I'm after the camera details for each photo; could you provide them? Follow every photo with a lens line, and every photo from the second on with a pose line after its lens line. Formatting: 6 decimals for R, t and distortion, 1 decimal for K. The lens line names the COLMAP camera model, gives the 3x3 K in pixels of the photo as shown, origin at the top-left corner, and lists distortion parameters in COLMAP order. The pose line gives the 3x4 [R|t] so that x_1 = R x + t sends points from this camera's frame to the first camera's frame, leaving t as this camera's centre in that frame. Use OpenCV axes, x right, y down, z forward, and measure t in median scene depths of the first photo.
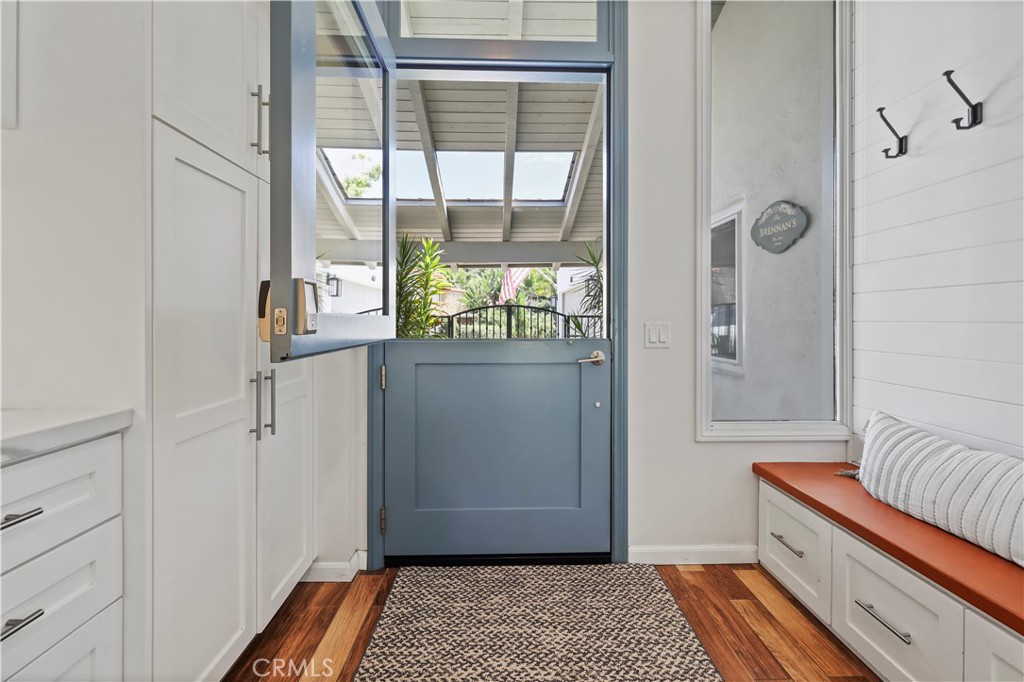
lens RADIAL K [[435.3, 0, 509.0], [0, 435.3, 331.6], [0, 0, 1]] dist [-0.000956, 0.000012]
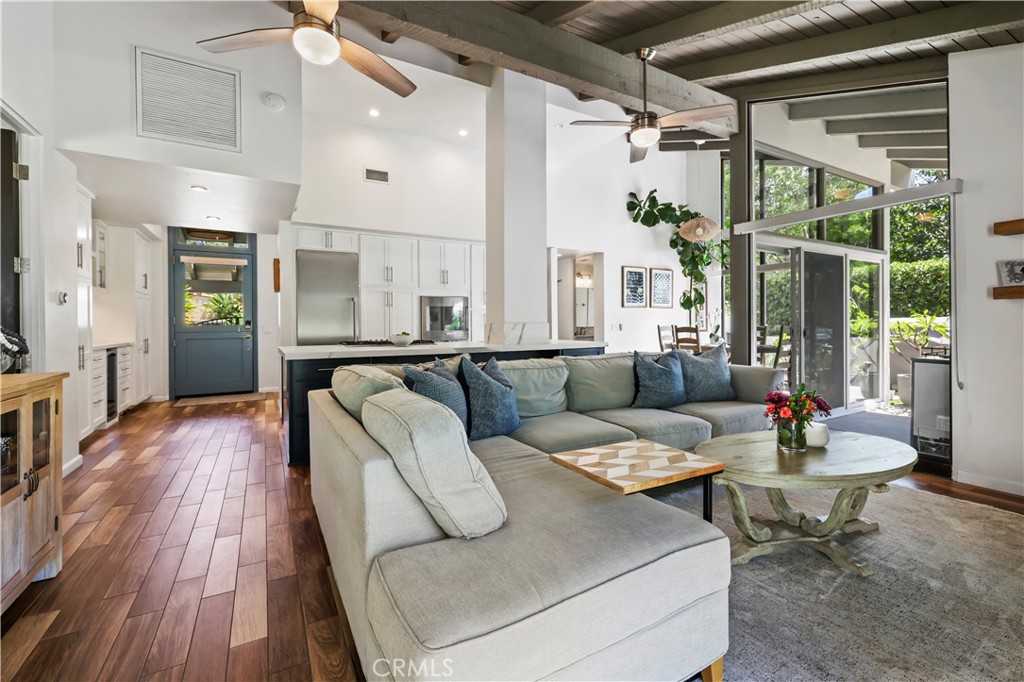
lens RADIAL K [[438.8, 0, 508.0], [0, 438.8, 326.0], [0, 0, 1]] dist [0.000272, 0.000235]
pose [[0.882130, -0.007956, 0.470939, 0.397227], [0.019142, 0.999637, -0.018967, 0.087768], [-0.470617, 0.025746, 0.881962, -3.254639]]
